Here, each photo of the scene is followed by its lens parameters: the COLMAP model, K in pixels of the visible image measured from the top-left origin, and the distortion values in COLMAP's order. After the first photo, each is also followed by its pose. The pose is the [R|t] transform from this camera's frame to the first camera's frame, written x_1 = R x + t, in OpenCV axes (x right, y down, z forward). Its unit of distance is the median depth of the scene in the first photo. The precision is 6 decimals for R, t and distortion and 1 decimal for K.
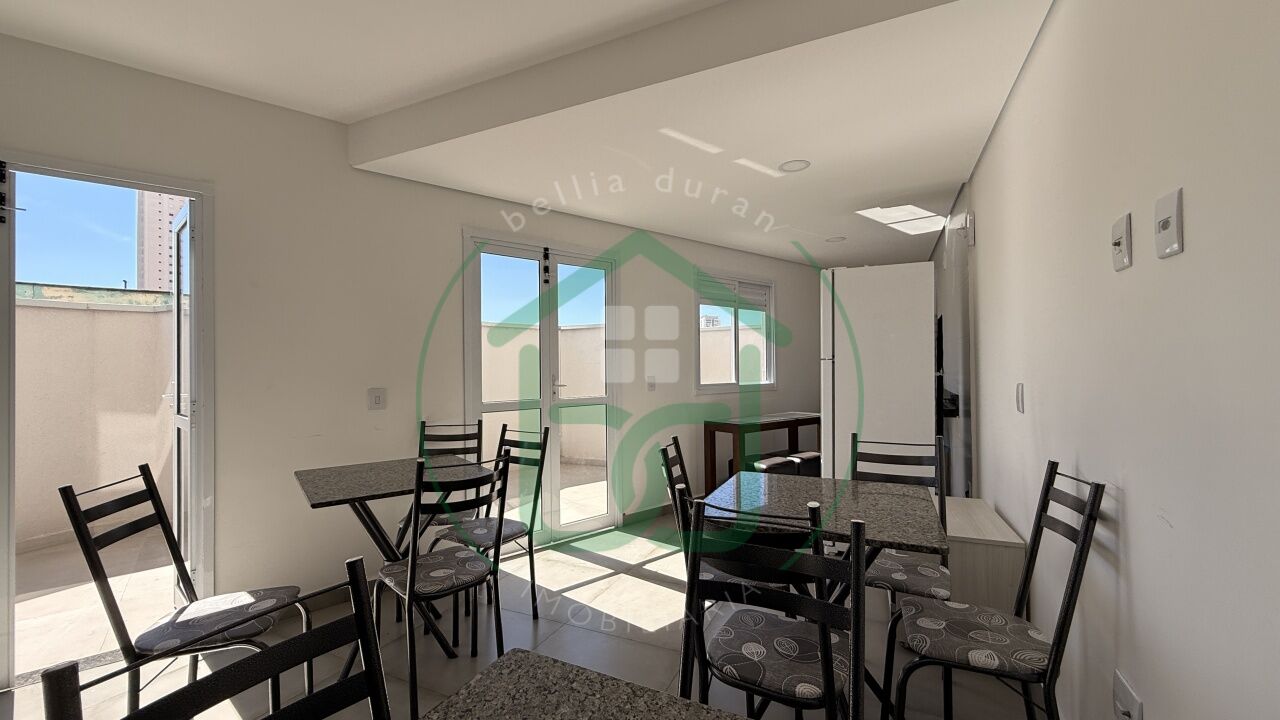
lens RADIAL K [[507.4, 0, 637.5], [0, 507.4, 361.5], [0, 0, 1]] dist [0.000143, -0.000139]
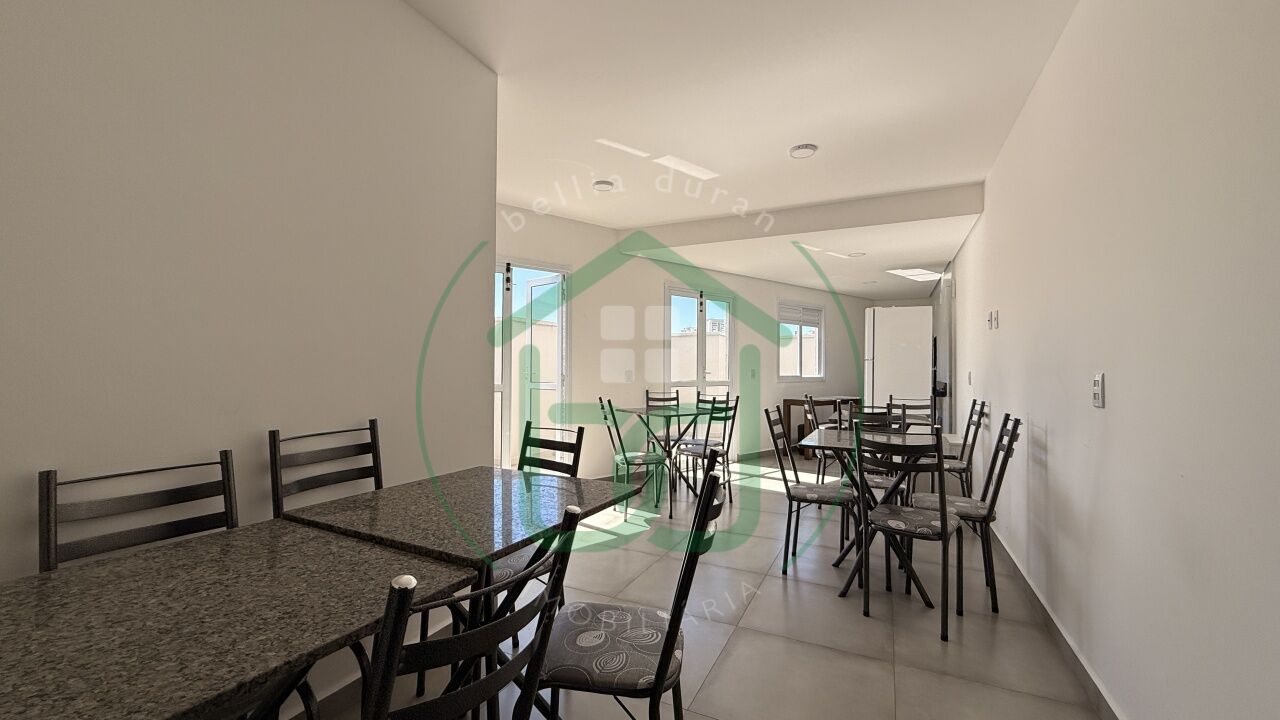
lens RADIAL K [[507.4, 0, 637.5], [0, 507.4, 361.5], [0, 0, 1]] dist [0.000143, -0.000139]
pose [[0.999827, 0.017946, -0.004816, -0.379047], [-0.017961, 0.999834, -0.003020, 0.019156], [0.004761, 0.003106, 0.999984, -0.678590]]
